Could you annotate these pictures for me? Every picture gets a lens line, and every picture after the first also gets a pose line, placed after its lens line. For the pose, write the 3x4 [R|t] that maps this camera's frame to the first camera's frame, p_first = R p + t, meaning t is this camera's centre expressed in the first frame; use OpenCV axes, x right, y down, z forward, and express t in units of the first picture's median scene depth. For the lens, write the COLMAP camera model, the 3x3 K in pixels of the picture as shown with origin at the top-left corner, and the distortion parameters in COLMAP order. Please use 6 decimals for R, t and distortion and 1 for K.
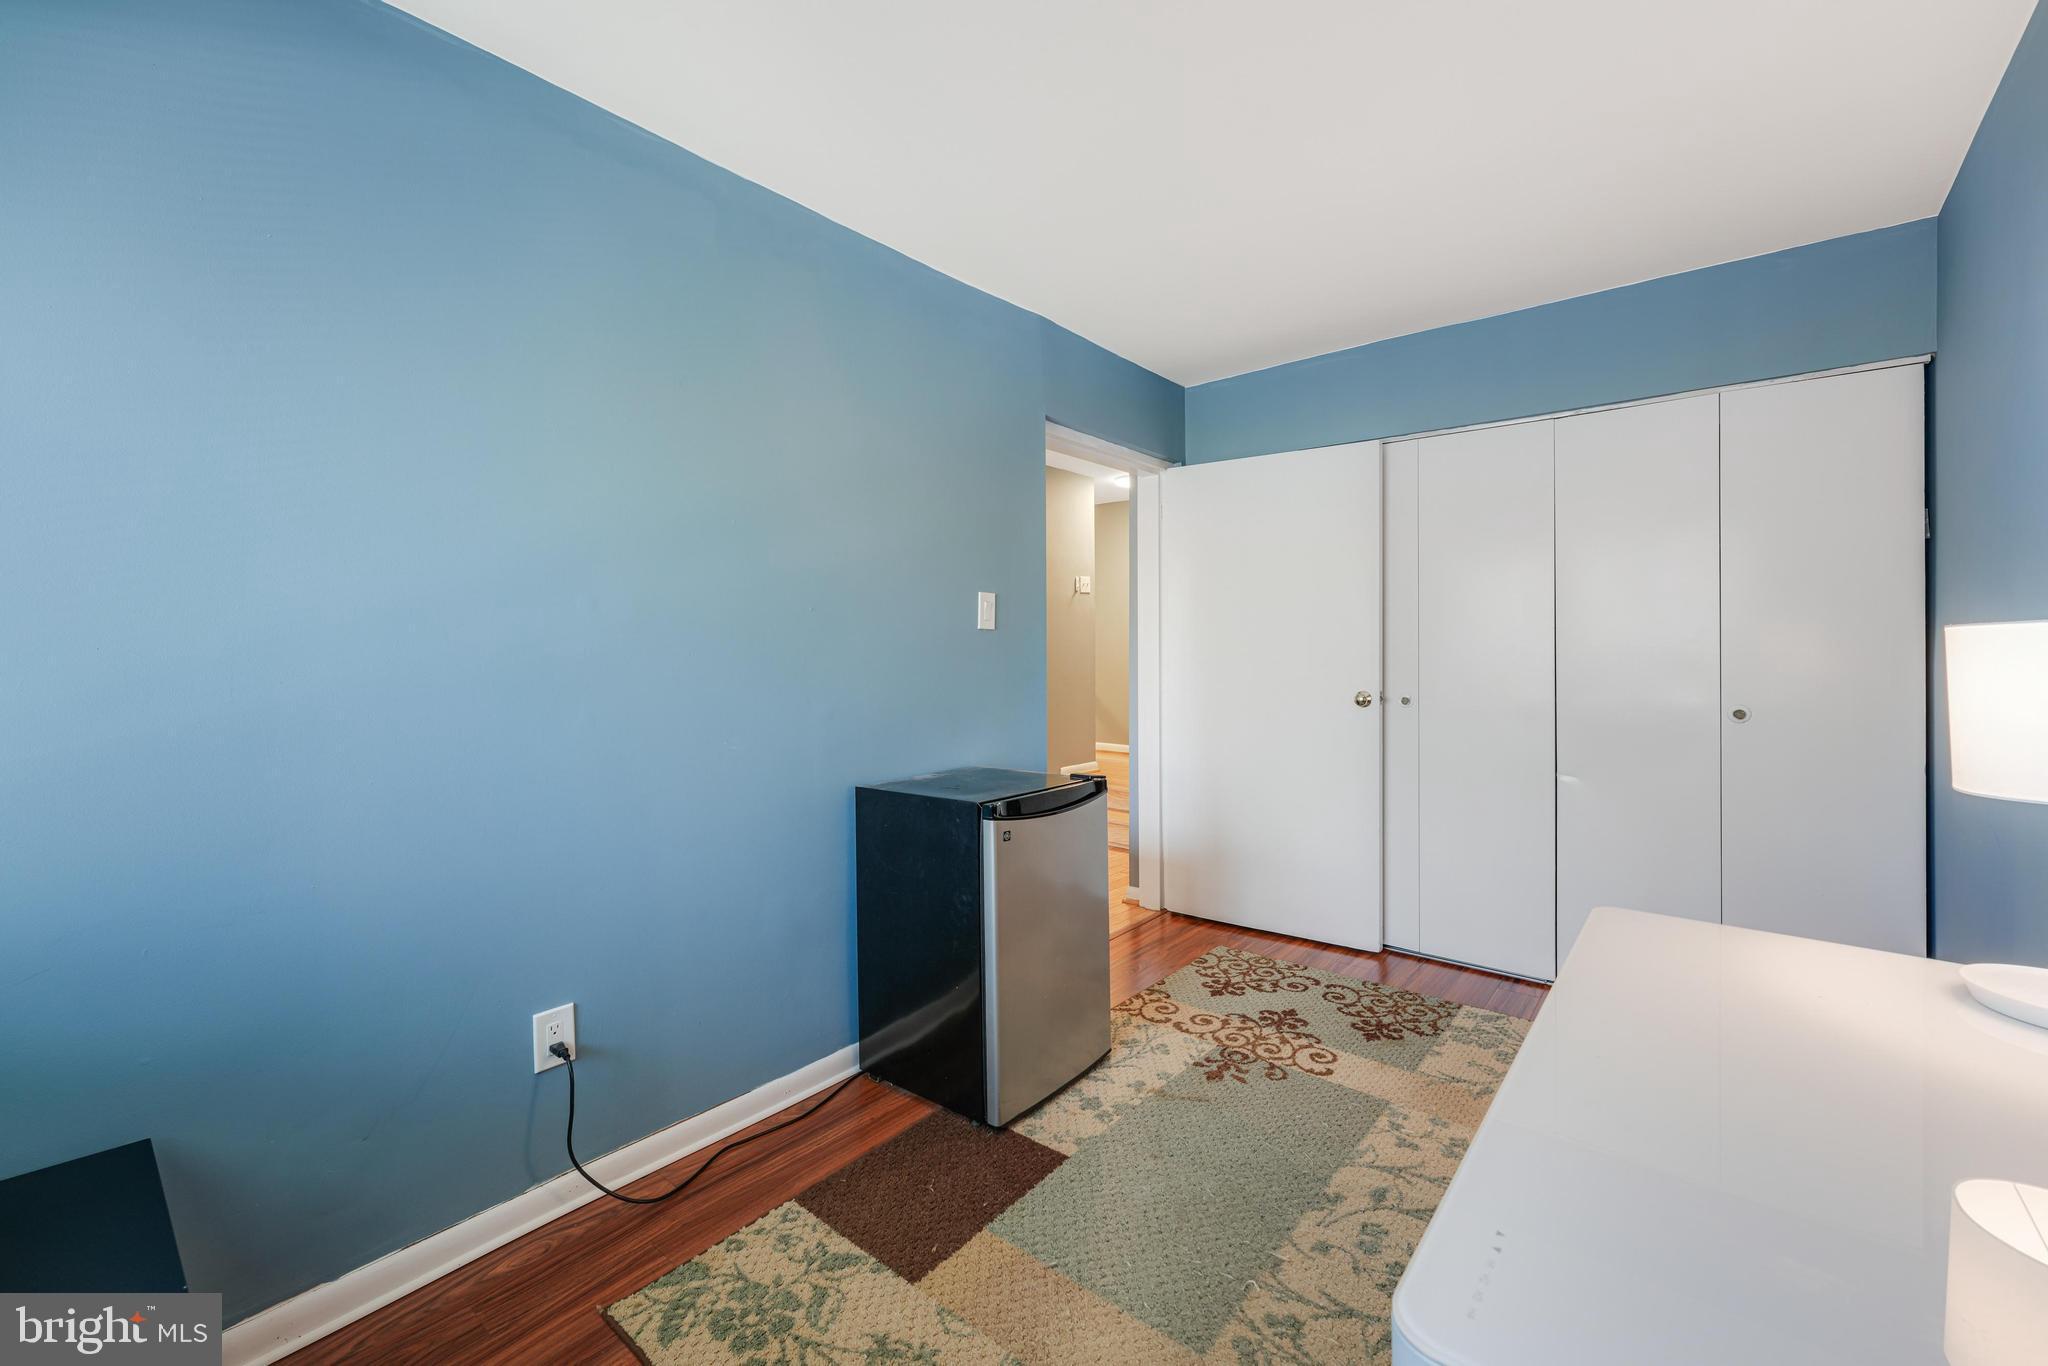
lens RADIAL K [[830.5, 0, 1046.1], [0, 830.5, 648.1], [0, 0, 1]] dist [0.000607, -0.001605]
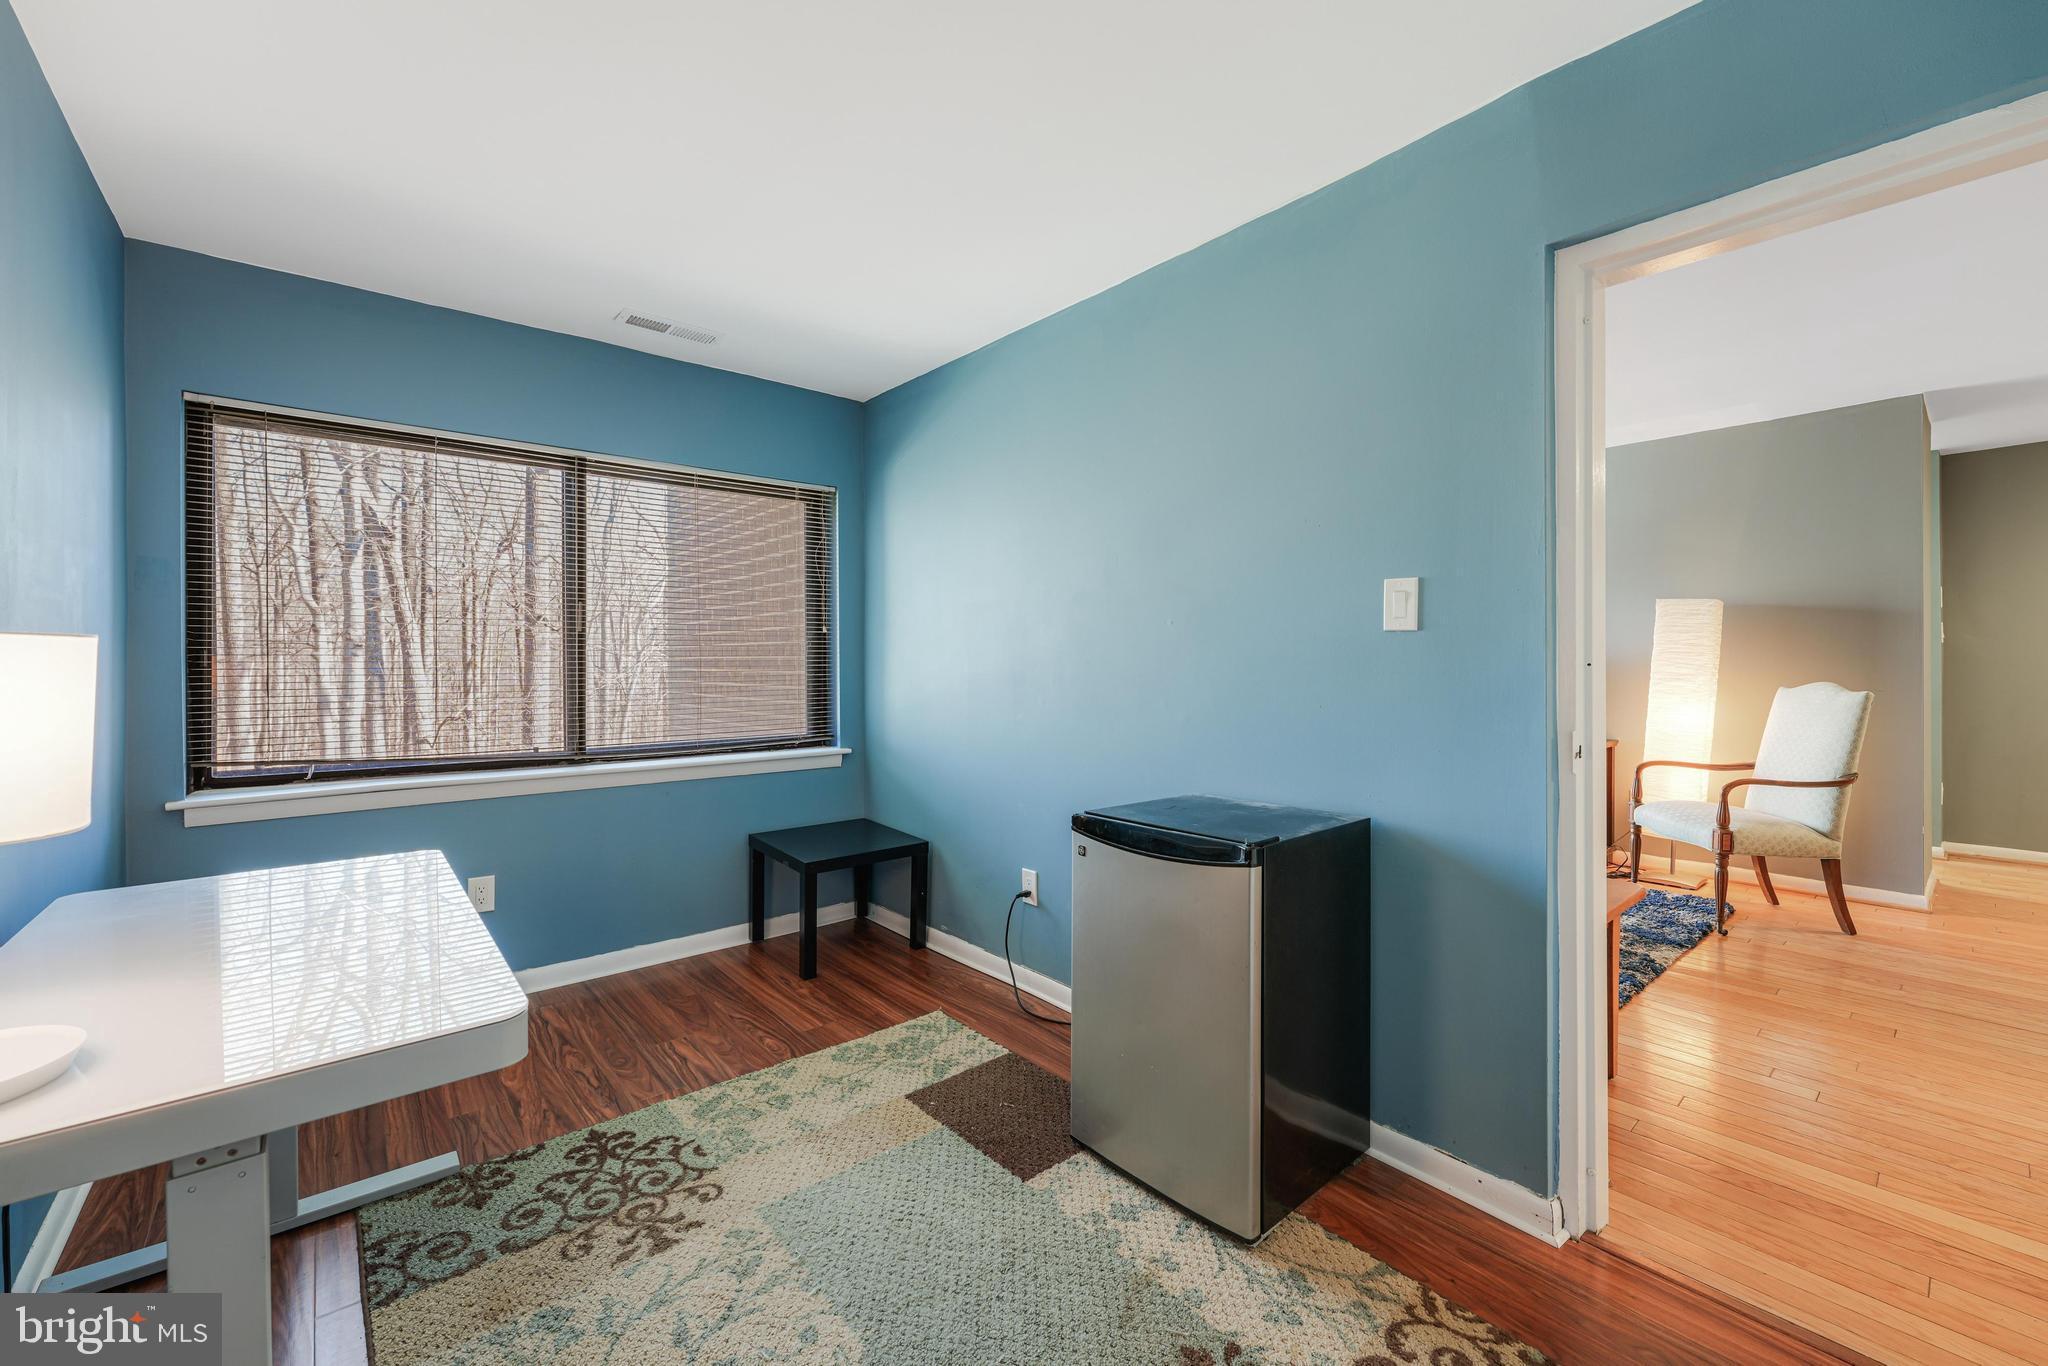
lens RADIAL K [[830.5, 0, 1014.6], [0, 830.5, 662.8], [0, 0, 1]] dist [0.000607, -0.001605]
pose [[-0.188703, 0.006068, -0.982016, 1.014175], [-0.002632, 0.999974, 0.006685, 0.000822], [0.982031, 0.003846, -0.188682, 1.211997]]
